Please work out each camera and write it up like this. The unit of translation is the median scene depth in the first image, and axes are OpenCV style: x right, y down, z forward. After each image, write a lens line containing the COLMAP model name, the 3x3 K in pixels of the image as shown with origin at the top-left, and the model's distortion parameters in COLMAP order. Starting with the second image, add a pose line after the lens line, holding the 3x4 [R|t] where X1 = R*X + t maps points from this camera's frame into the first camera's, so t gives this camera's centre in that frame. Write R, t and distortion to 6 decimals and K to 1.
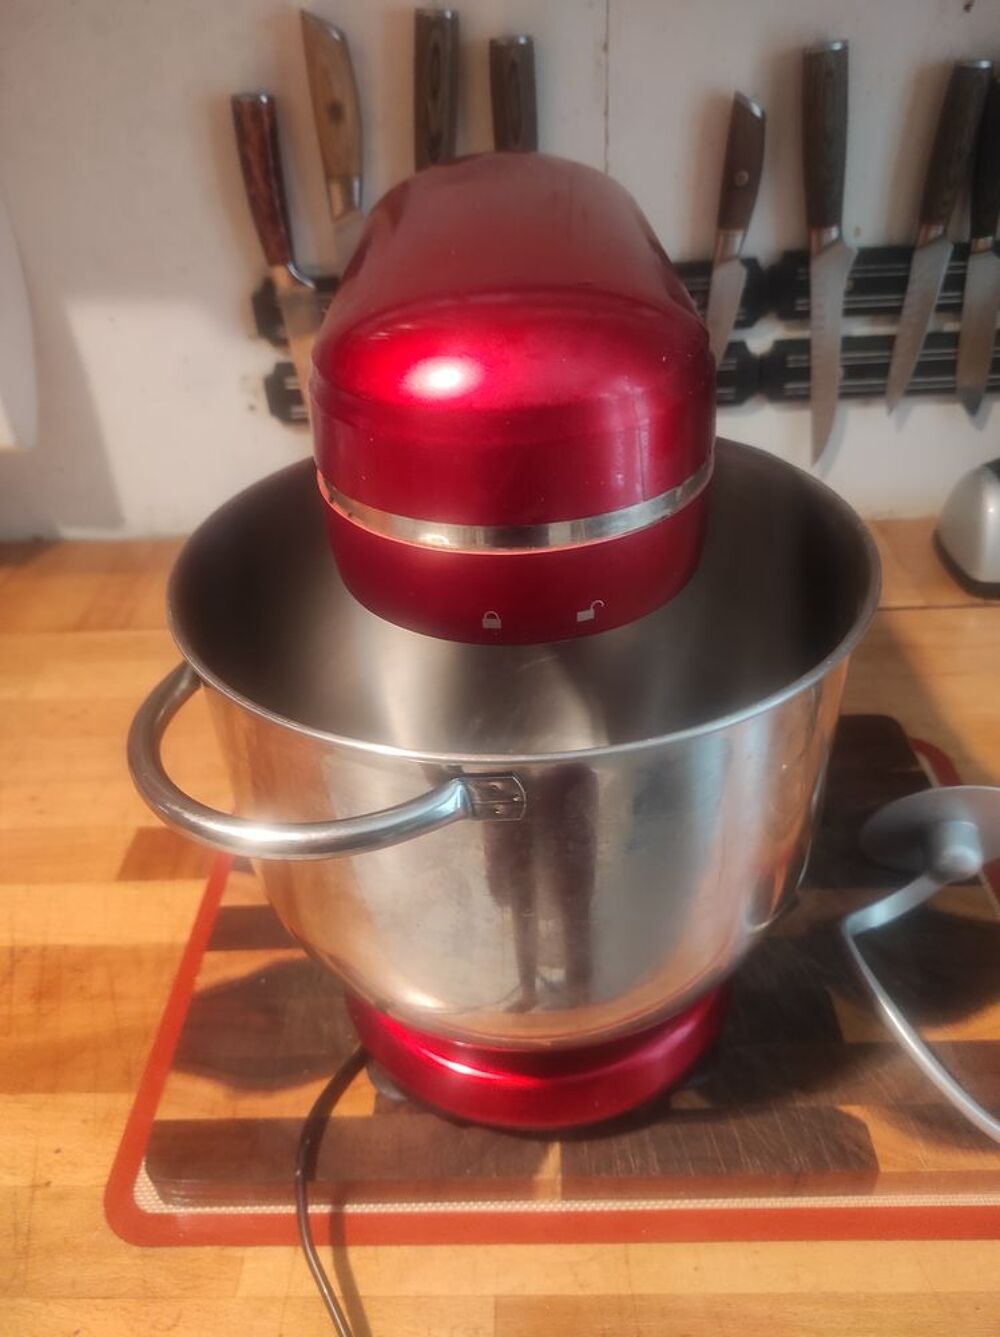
lens RADIAL K [[1000.4, 0, 501.9], [0, 1000.4, 676.4], [0, 0, 1]] dist [-0.032696, 0.040181]
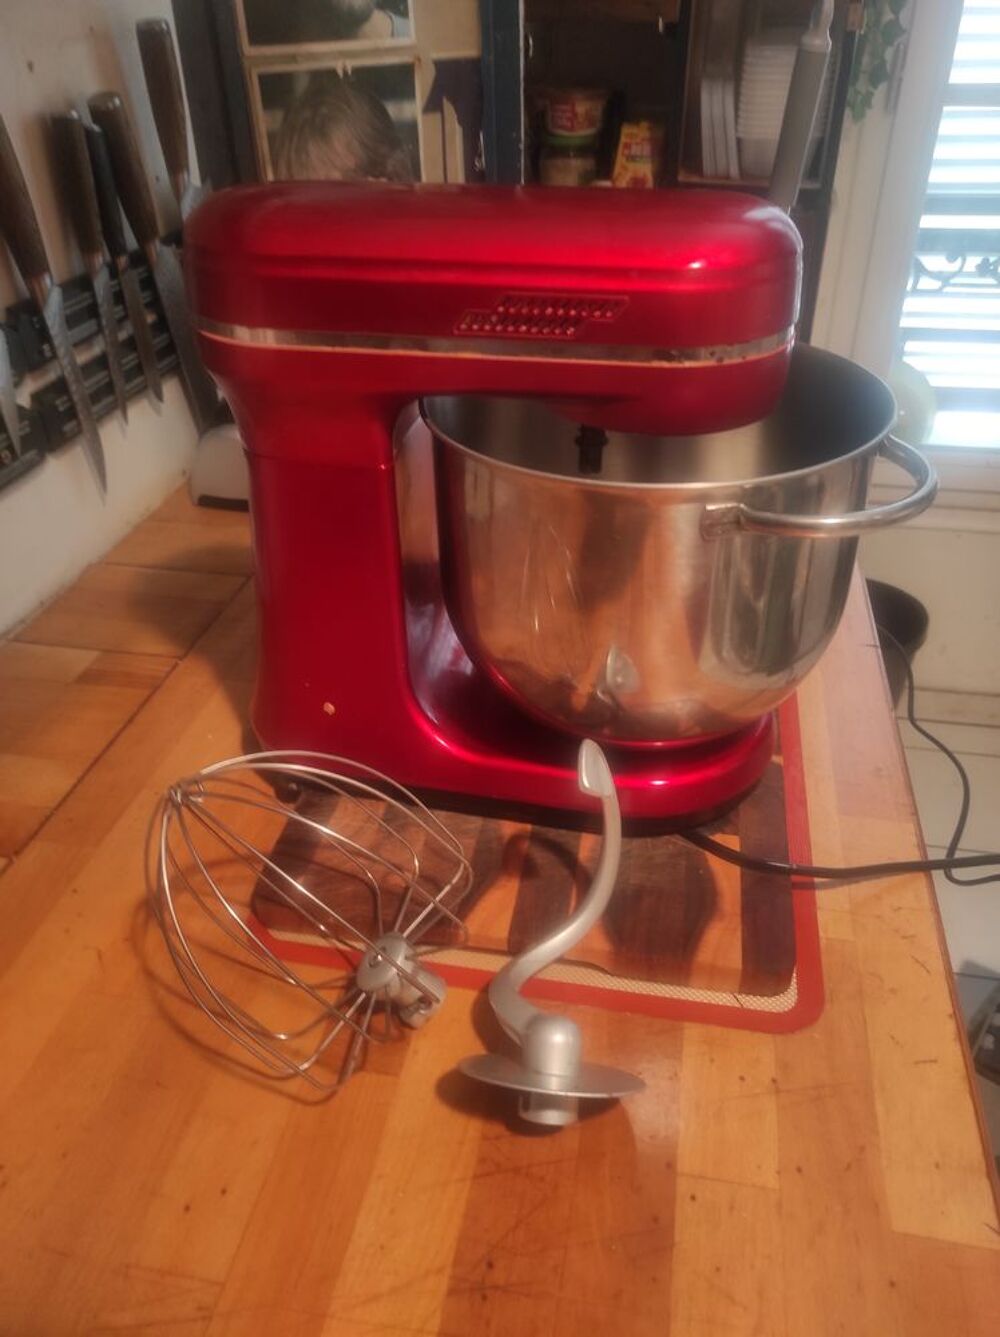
lens RADIAL K [[986.9, 0, 500.0], [0, 986.9, 668.5], [0, 0, 1]] dist [0.003598, 0.004486]
pose [[0.186807, -0.531233, 0.826375, -1.107036], [0.589140, 0.733716, 0.338489, -0.346455], [-0.786141, 0.423618, 0.450034, 0.526548]]
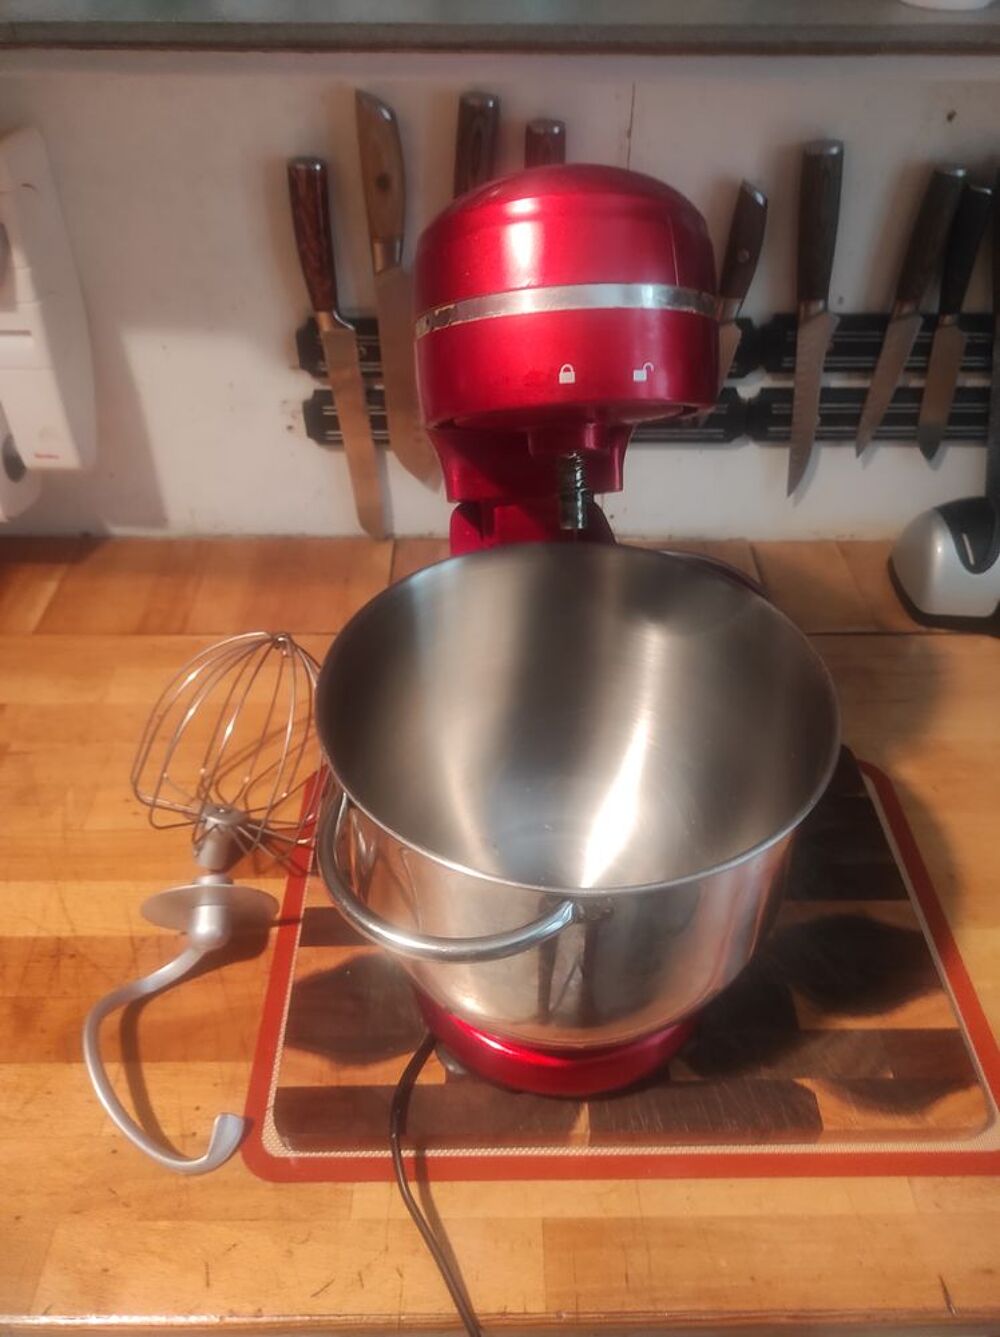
lens RADIAL K [[986.9, 0, 500.0], [0, 986.9, 668.5], [0, 0, 1]] dist [0.003598, 0.004486]
pose [[0.998605, 0.020807, 0.048519, -0.124735], [-0.025540, 0.994755, 0.099049, -0.222854], [-0.046204, -0.100150, 0.993899, -0.232588]]
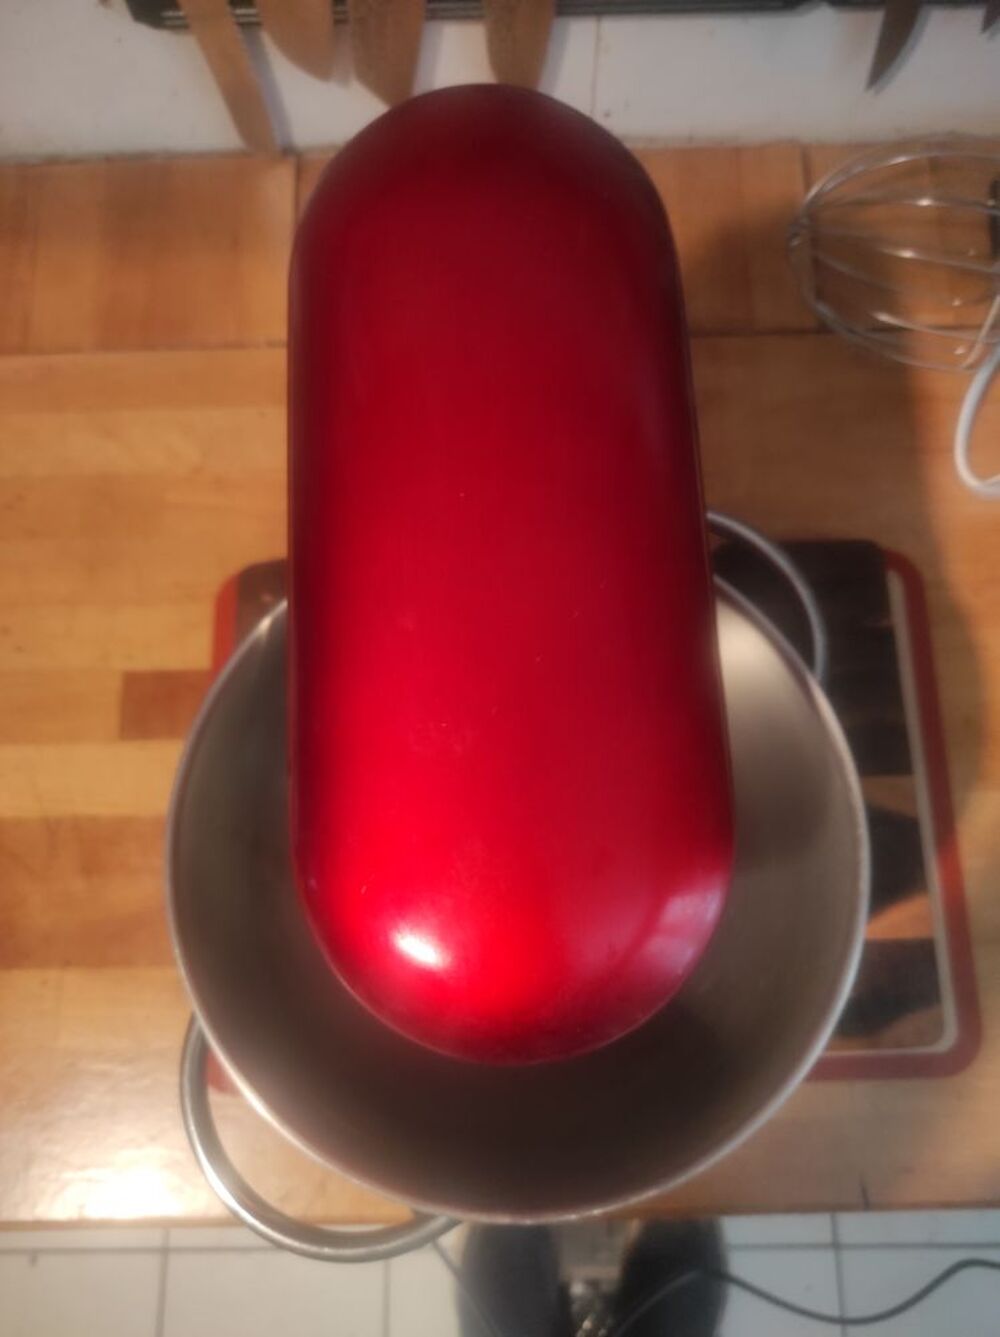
lens RADIAL K [[986.9, 0, 500.0], [0, 986.9, 668.5], [0, 0, 1]] dist [0.003598, 0.004486]
pose [[0.999004, -0.030562, 0.032519, -0.014241], [0.001960, 0.758031, 0.652215, -0.688465], [-0.044583, -0.651502, 0.757336, 0.289565]]
